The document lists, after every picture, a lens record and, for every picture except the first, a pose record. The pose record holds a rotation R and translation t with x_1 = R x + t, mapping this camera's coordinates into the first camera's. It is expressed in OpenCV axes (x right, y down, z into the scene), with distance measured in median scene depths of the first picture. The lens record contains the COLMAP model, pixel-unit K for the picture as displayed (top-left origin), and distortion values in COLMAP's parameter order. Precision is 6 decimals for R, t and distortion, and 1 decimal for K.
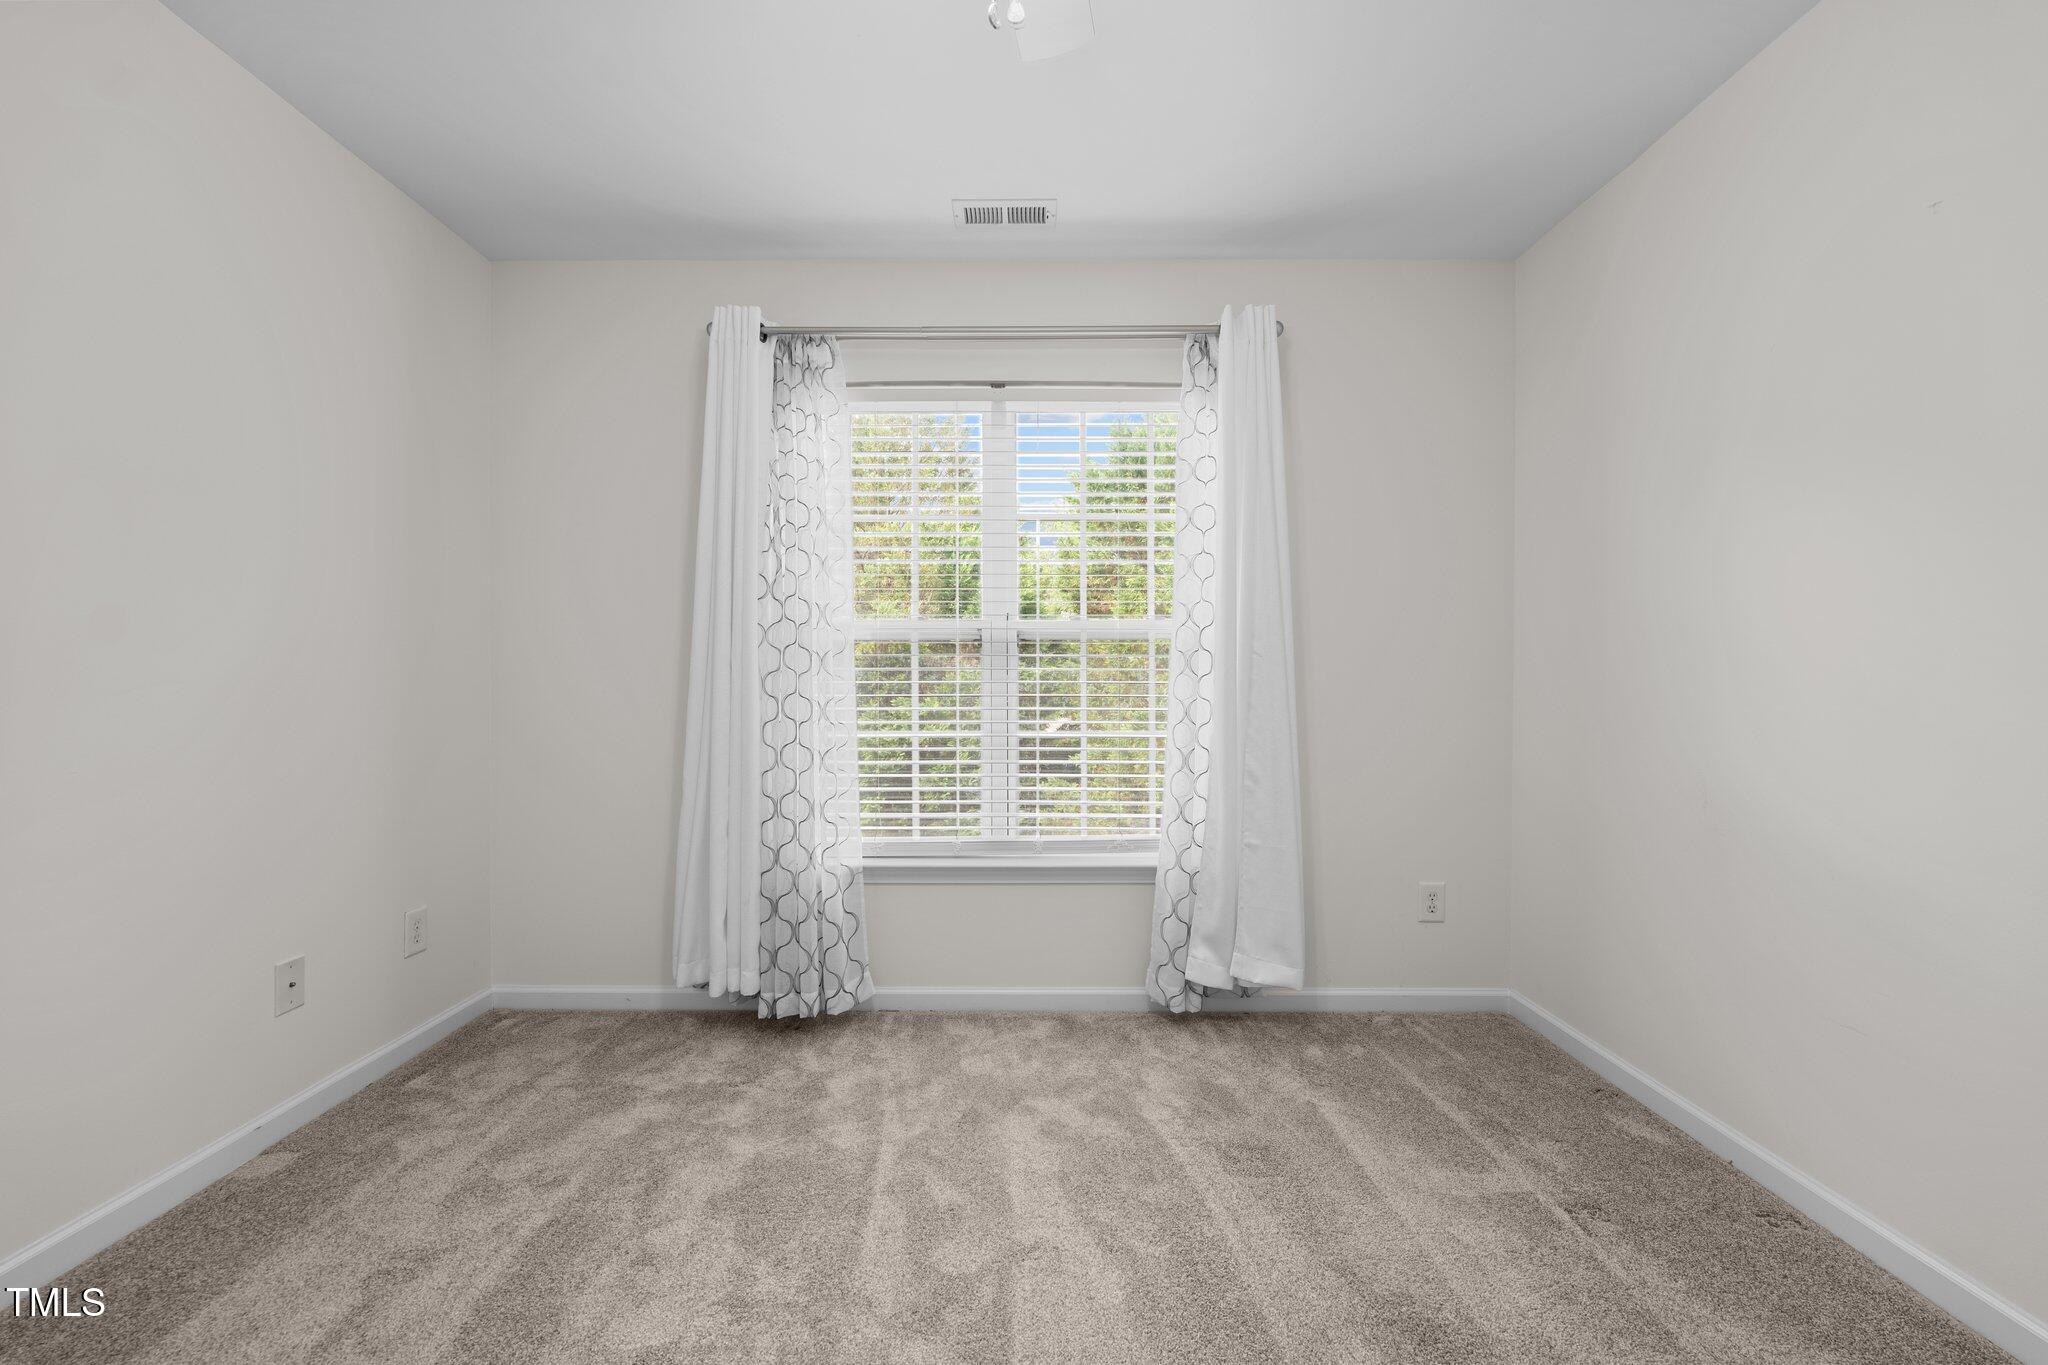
lens RADIAL K [[839.7, 0, 1018.3], [0, 839.7, 686.0], [0, 0, 1]] dist [-0.001285, -0.000327]
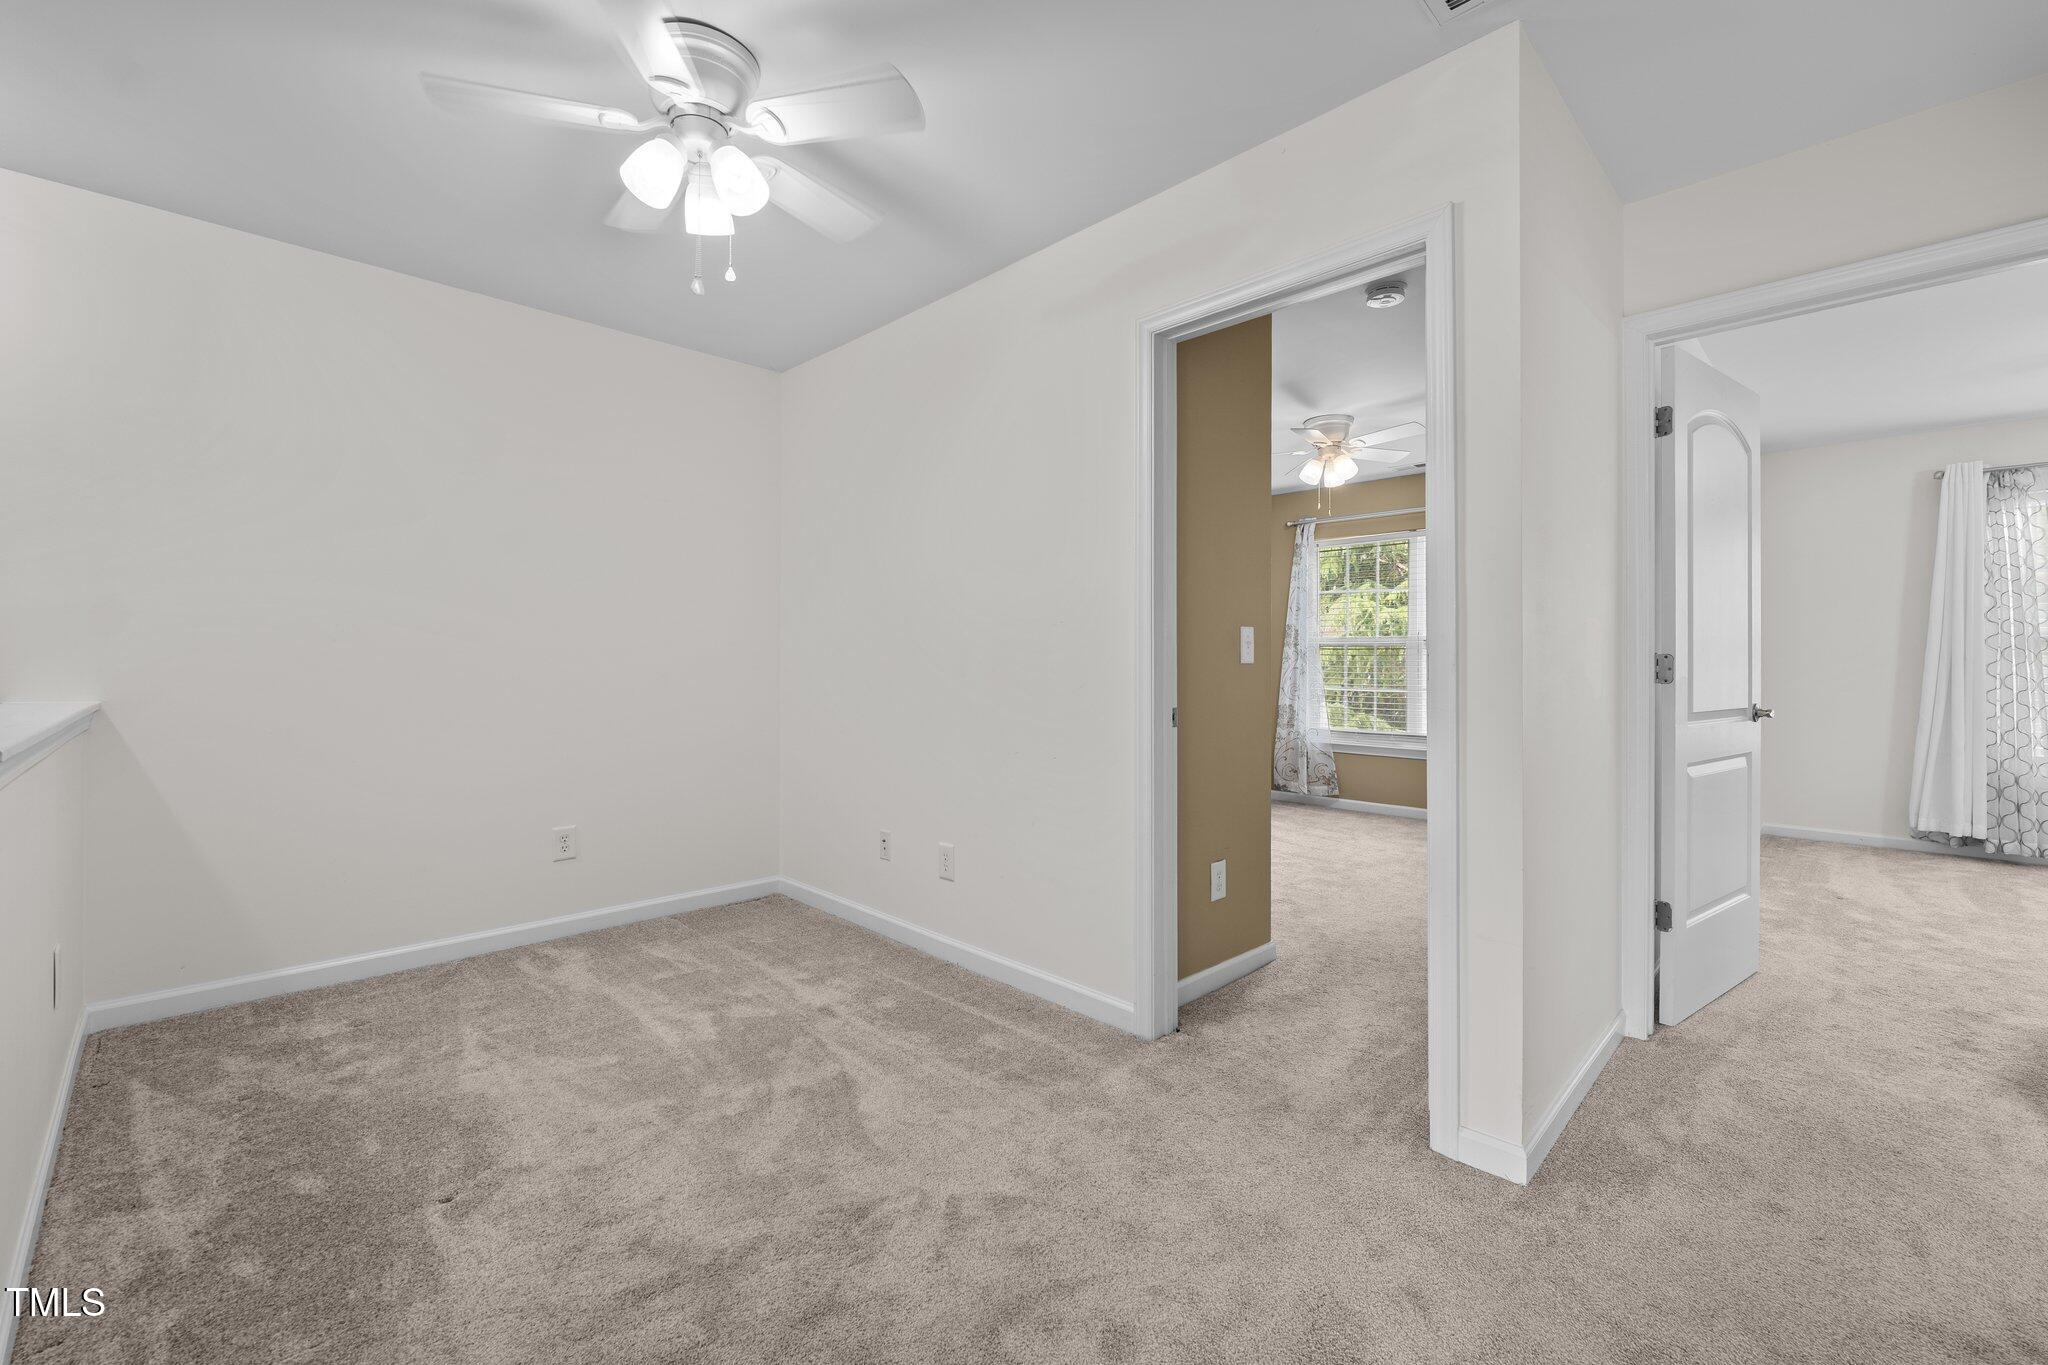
lens RADIAL K [[839.7, 0, 1029.5], [0, 839.7, 651.9], [0, 0, 1]] dist [-0.001285, -0.000327]
pose [[0.709158, -0.005126, -0.705031, -0.501616], [0.004783, 0.999986, -0.002461, -0.045672], [0.705034, -0.001627, 0.709172, -1.757376]]
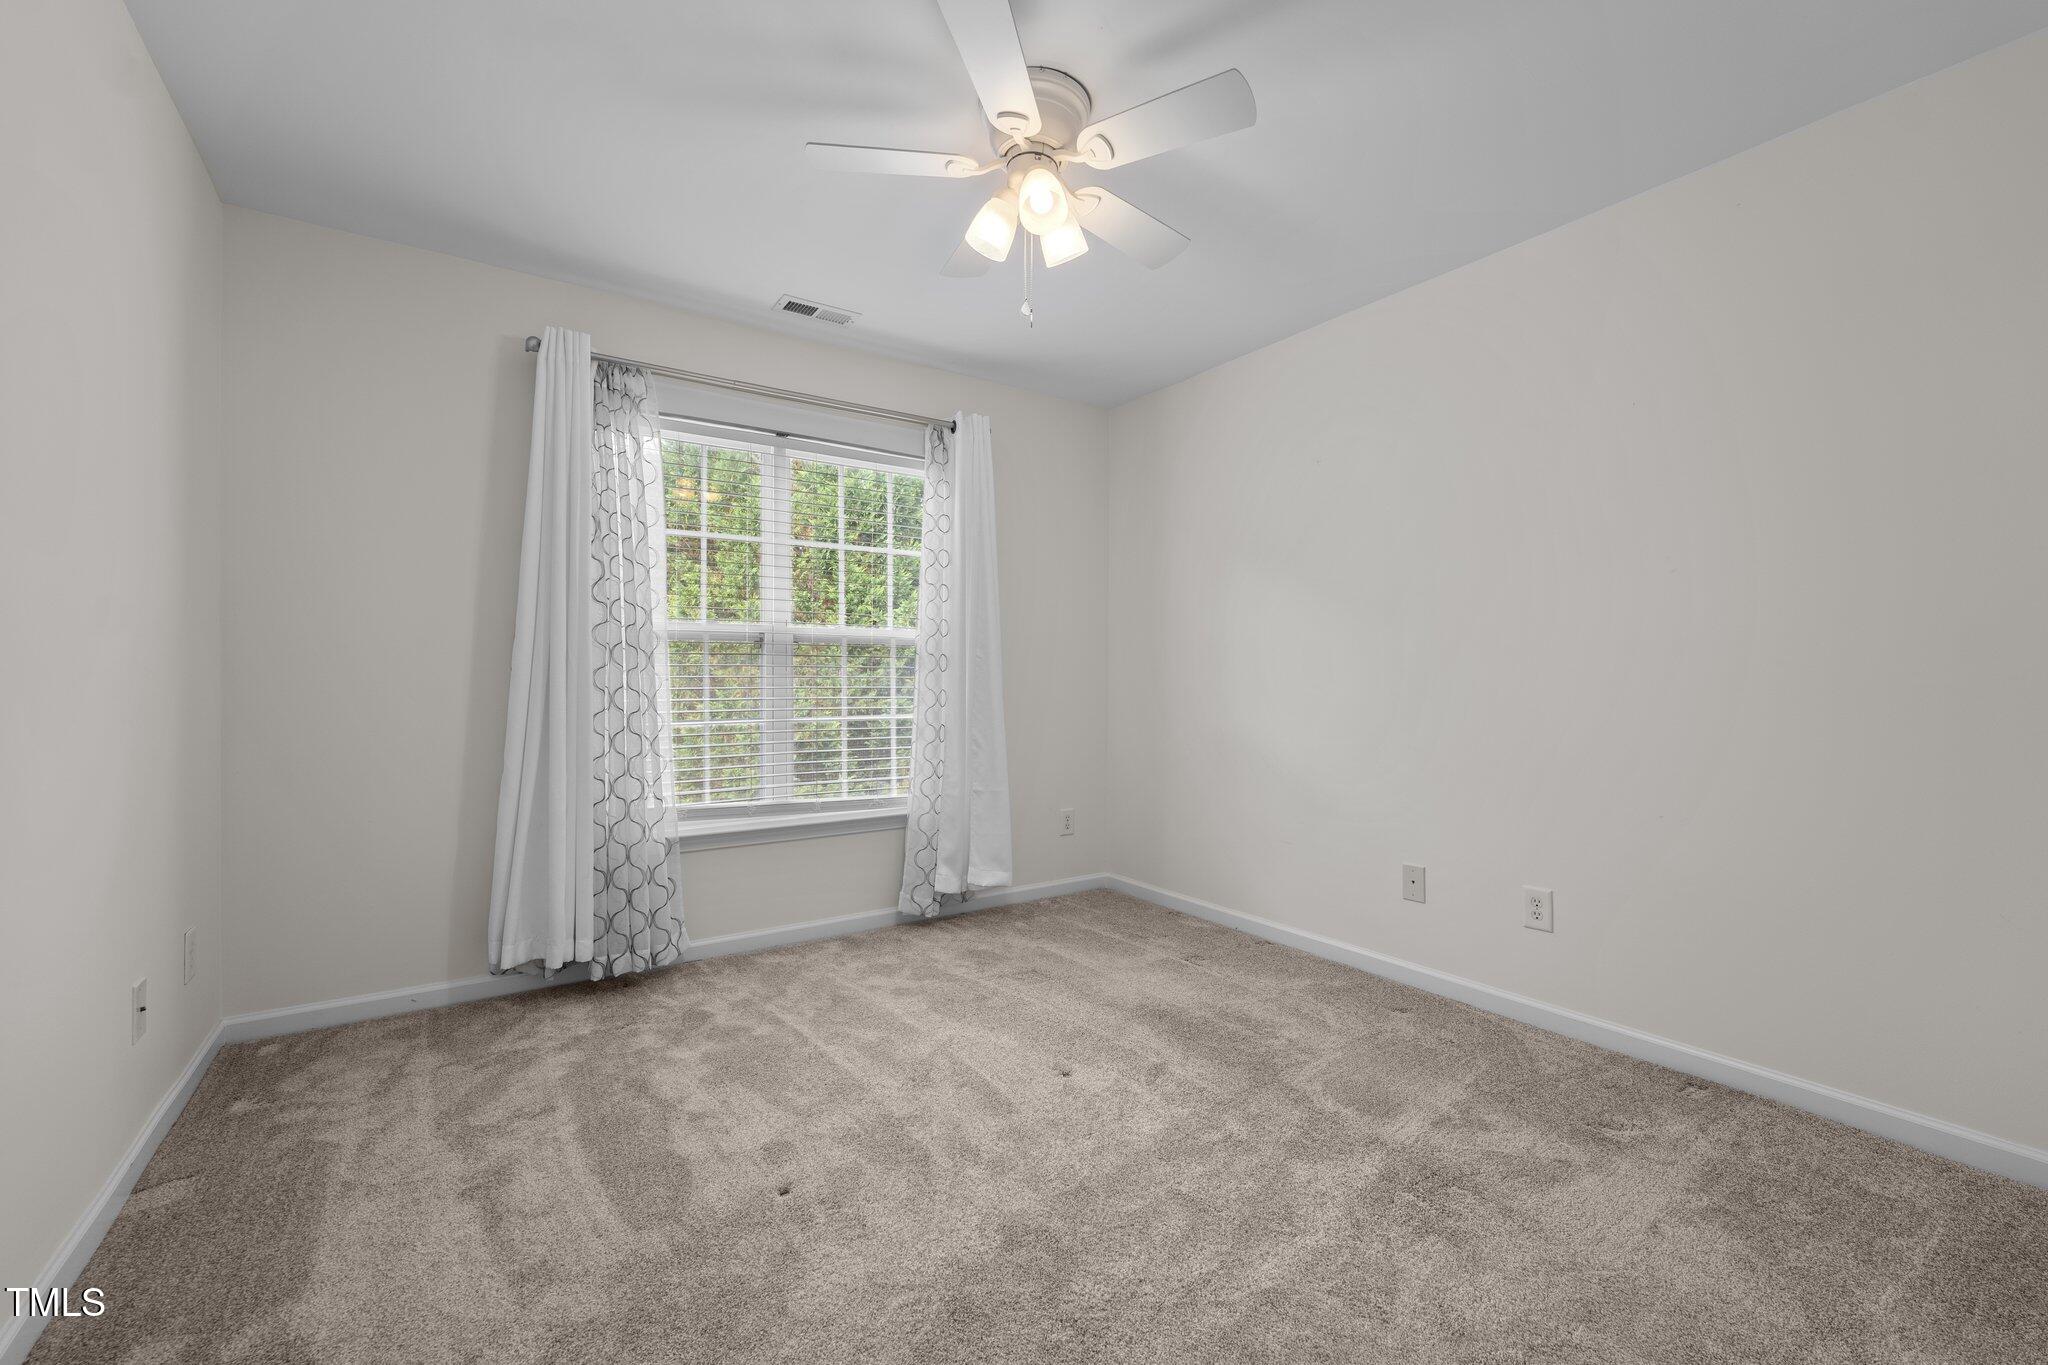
lens RADIAL K [[839.7, 0, 1017.3], [0, 839.7, 679.9], [0, 0, 1]] dist [-0.001285, -0.000327]
pose [[0.828748, -0.001088, 0.559621, -0.467063], [0.000917, 0.999999, 0.000585, -0.000635], [-0.559622, 0.000028, 0.828748, -0.226089]]
